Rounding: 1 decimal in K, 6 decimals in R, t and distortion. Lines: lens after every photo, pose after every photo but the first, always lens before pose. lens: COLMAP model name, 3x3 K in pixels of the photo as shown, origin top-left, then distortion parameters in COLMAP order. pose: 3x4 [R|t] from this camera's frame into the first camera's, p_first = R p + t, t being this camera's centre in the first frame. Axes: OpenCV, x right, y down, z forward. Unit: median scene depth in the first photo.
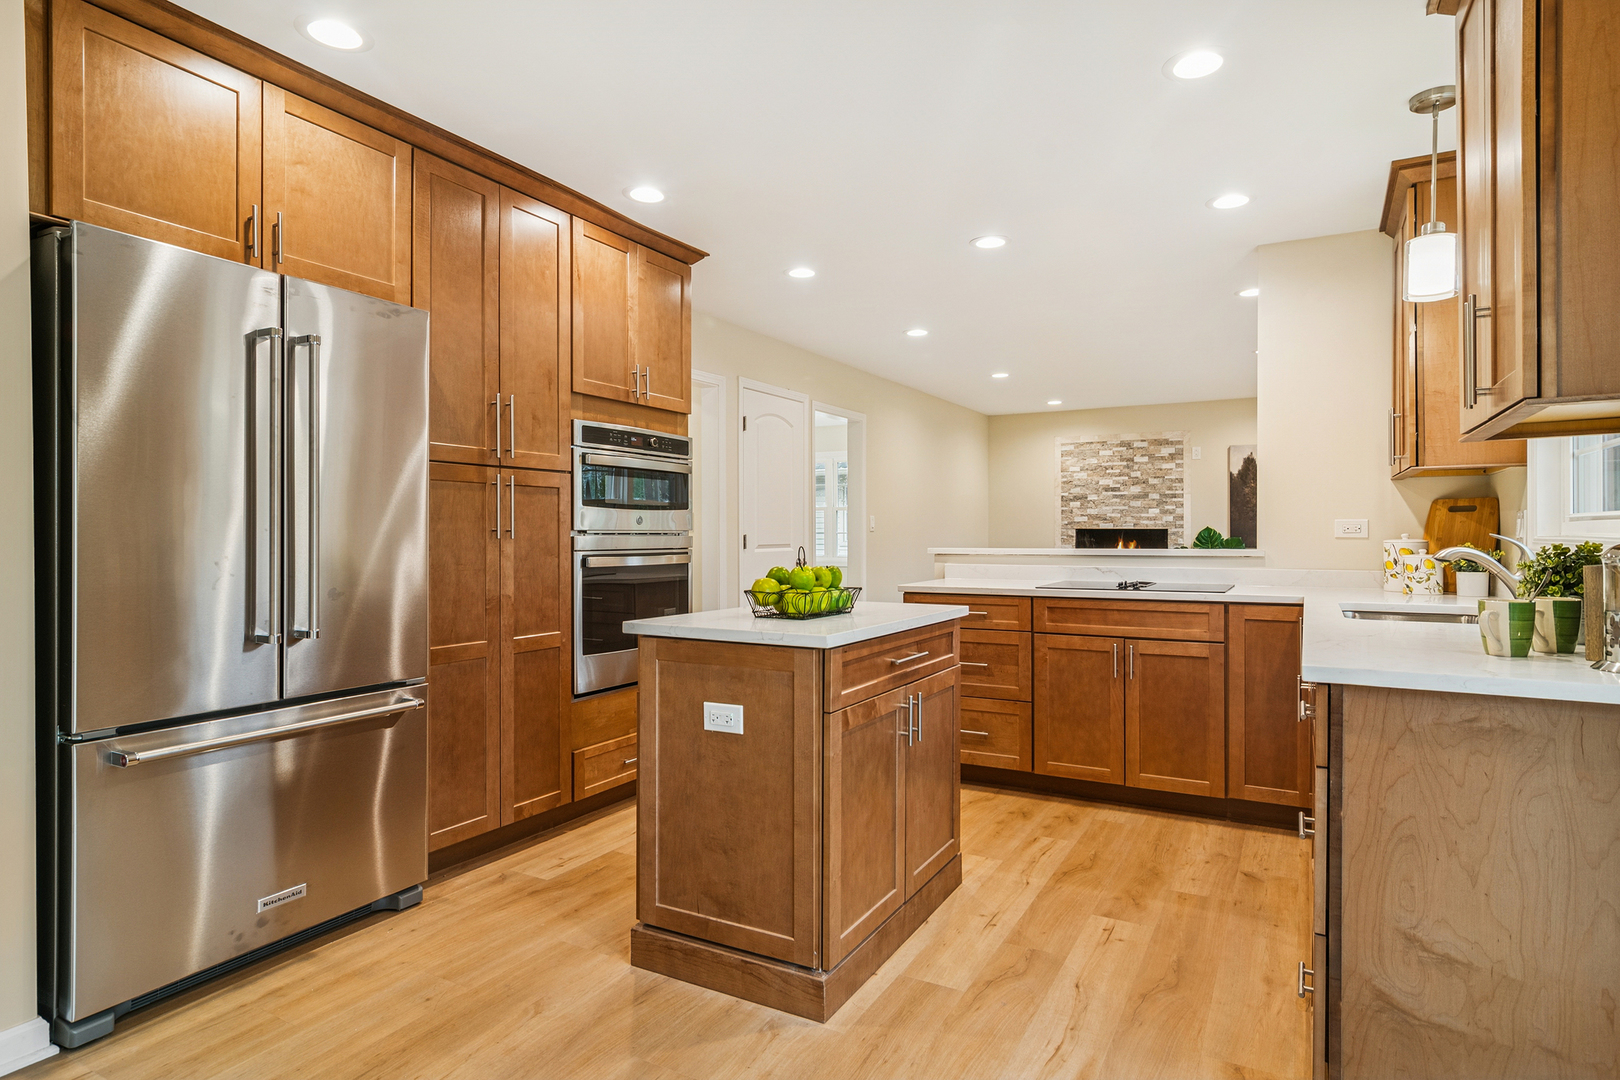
lens RADIAL K [[886.4, 0, 807.1], [0, 886.4, 537.3], [0, 0, 1]] dist [-0.000928, 0.000746]
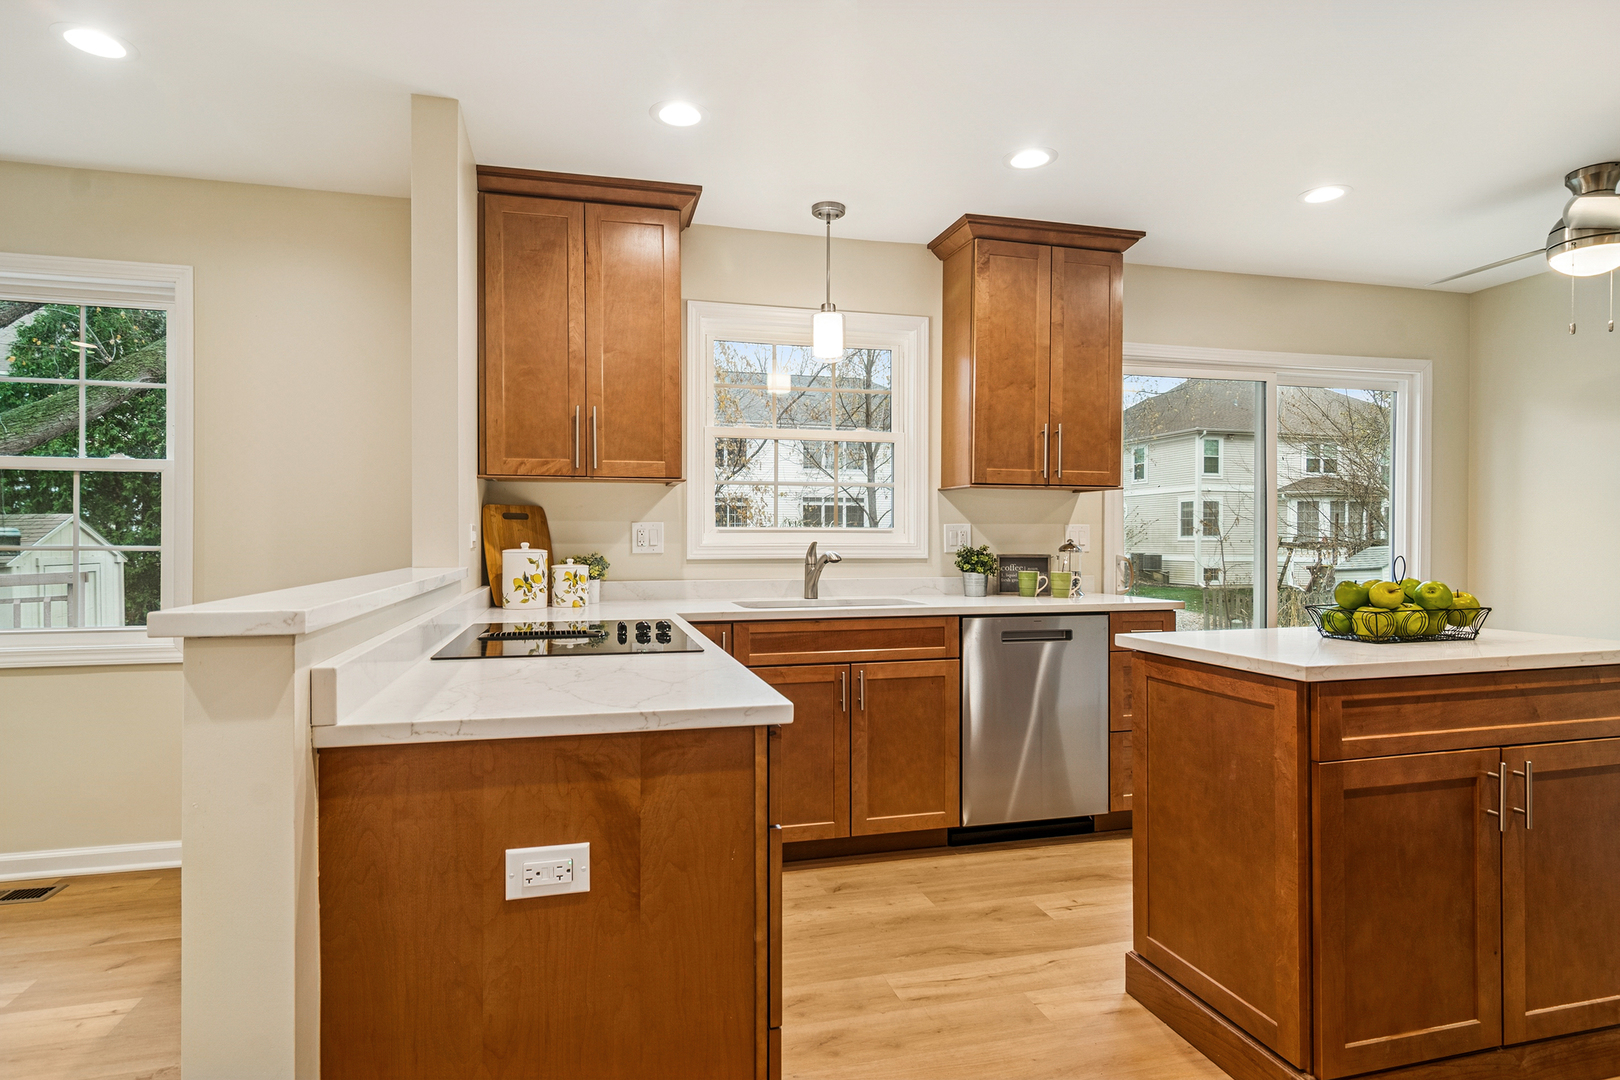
lens RADIAL K [[878.3, 0, 812.5], [0, 878.3, 546.3], [0, 0, 1]] dist [0.002474, 0.002089]
pose [[-0.699169, -0.001779, 0.714954, -0.155745], [0.006124, 0.999945, 0.008476, -0.006315], [-0.714930, 0.010305, -0.699120, 1.477704]]
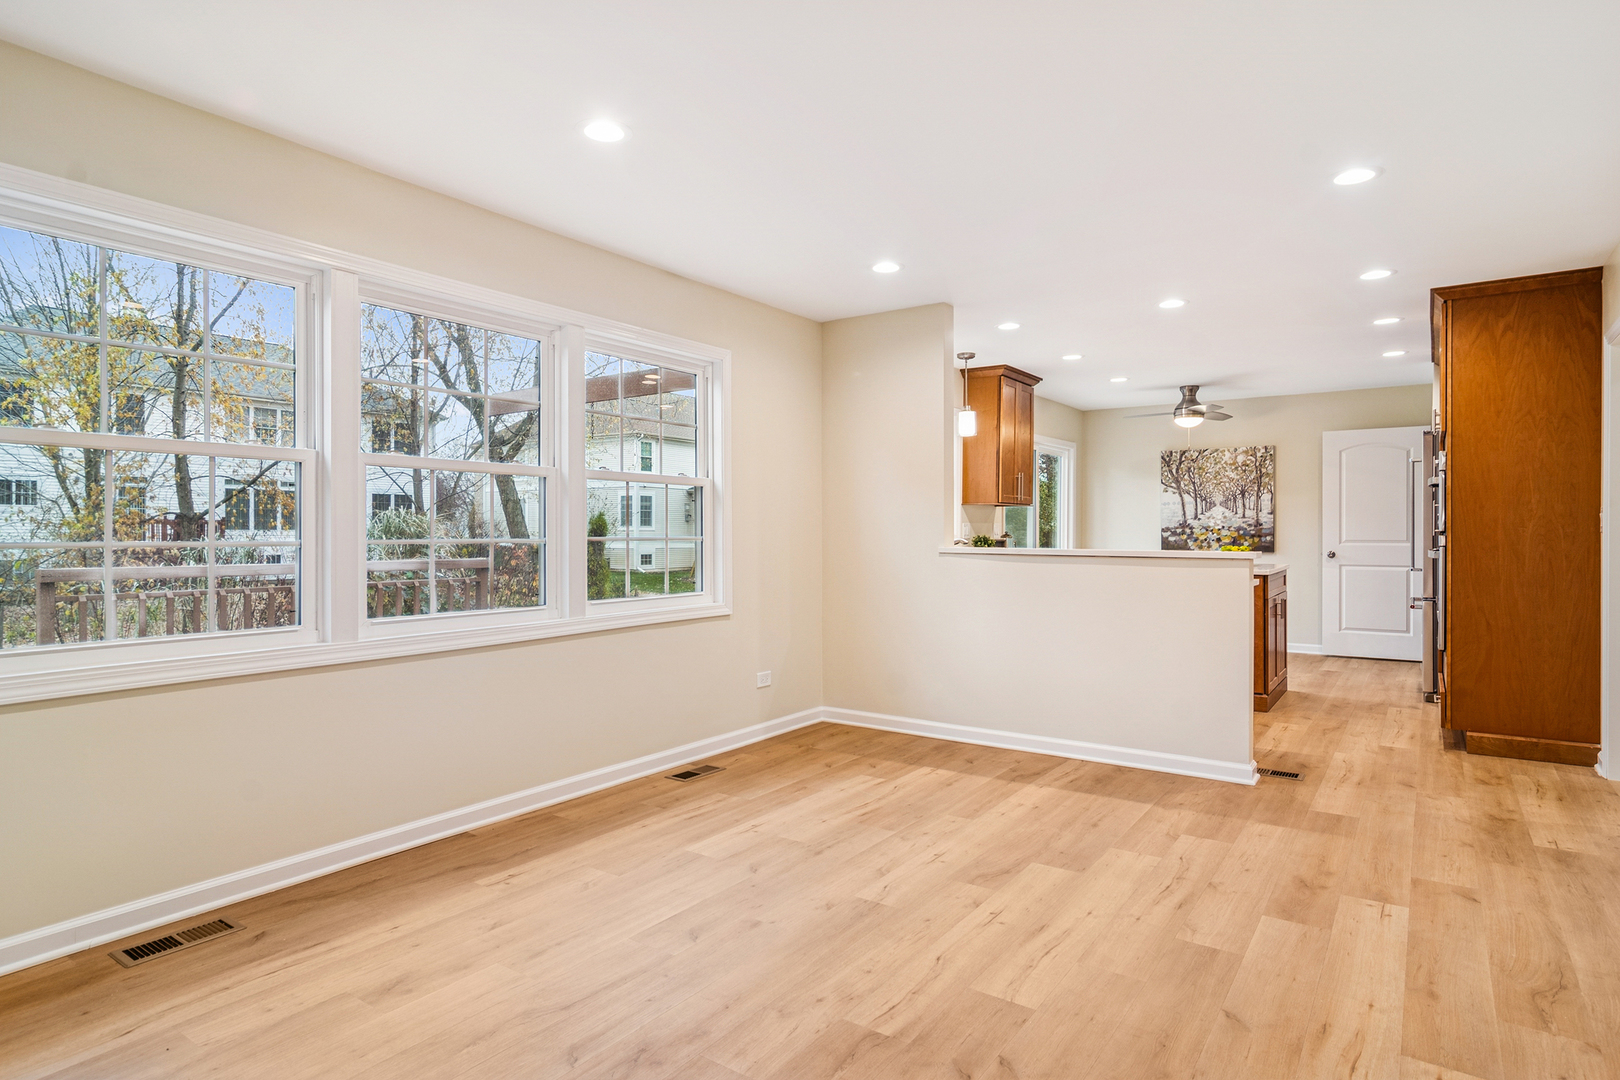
lens RADIAL K [[886.4, 0, 807.1], [0, 886.4, 537.3], [0, 0, 1]] dist [-0.000928, 0.000746]
pose [[-0.995037, 0.001111, 0.099500, 0.678718], [0.002482, 0.999904, 0.013655, -0.019980], [-0.099475, 0.013835, -0.994944, 2.643147]]
